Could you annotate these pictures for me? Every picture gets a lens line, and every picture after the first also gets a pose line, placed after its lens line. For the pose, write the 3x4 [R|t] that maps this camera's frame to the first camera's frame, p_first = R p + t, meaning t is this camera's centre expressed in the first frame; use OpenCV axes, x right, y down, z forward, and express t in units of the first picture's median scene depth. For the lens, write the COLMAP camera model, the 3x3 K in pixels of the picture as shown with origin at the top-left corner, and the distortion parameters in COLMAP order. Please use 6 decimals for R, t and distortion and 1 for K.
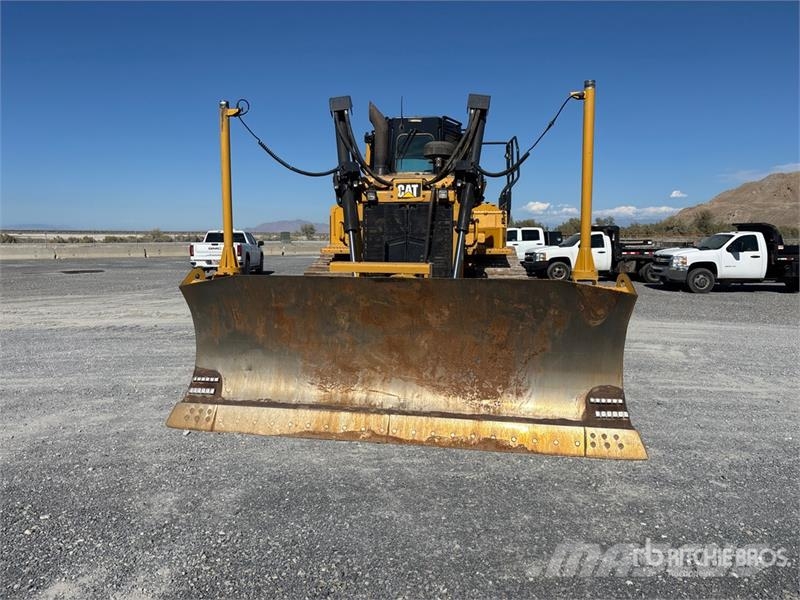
lens RADIAL K [[603.3, 0, 371.9], [0, 603.3, 296.8], [0, 0, 1]] dist [0.048491, -0.000914]
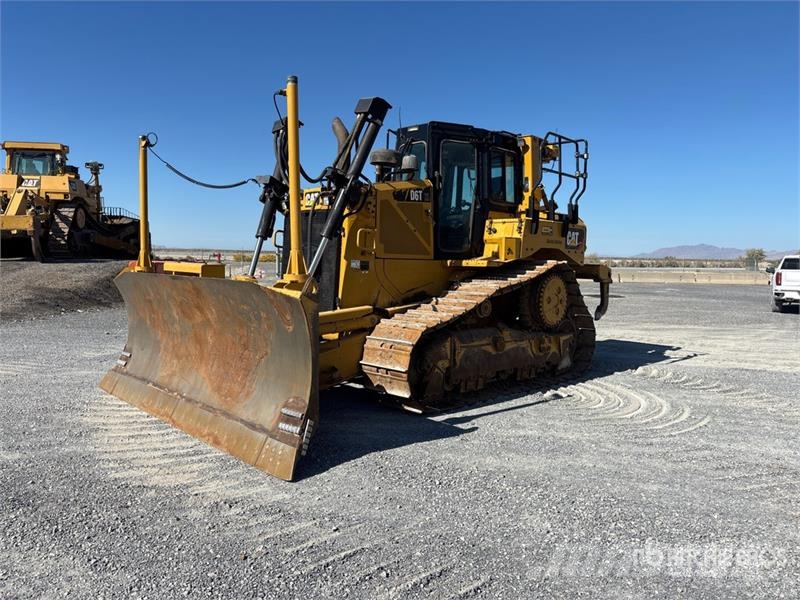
lens RADIAL K [[607.5, 0, 400.1], [0, 607.5, 293.5], [0, 0, 1]] dist [0.050960, -0.071438]
pose [[0.808698, 0.044000, -0.586576, 0.813128], [-0.070279, 0.997283, -0.022083, -0.001936], [0.584010, 0.059082, 0.809593, 0.255550]]
